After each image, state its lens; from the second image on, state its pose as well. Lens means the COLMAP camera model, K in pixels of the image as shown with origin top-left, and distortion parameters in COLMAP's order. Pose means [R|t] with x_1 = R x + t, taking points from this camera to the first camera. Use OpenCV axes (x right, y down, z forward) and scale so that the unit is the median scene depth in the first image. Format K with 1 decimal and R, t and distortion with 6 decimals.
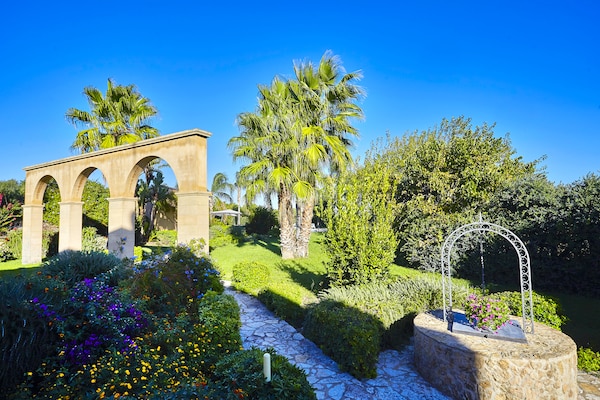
lens RADIAL K [[270.9, 0, 298.7], [0, 270.9, 199.5], [0, 0, 1]] dist [0.002299, 0.000225]
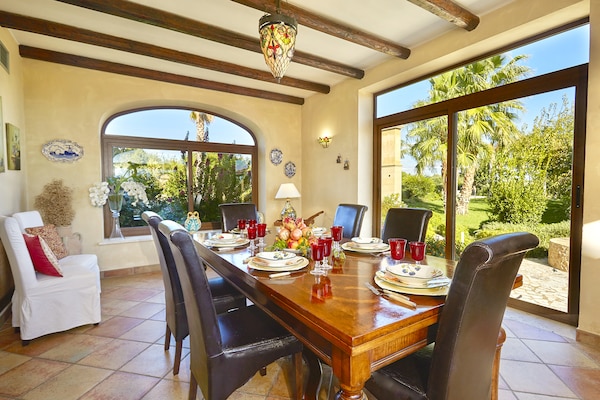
lens RADIAL K [[293.1, 0, 300.2], [0, 293.1, 201.9], [0, 0, 1]] dist [0.000497, 0.000241]
pose [[0.903566, 0.037127, -0.426836, -0.084887], [0.014265, 0.993079, 0.116576, -0.011047], [0.428211, -0.111423, 0.896784, -0.514383]]
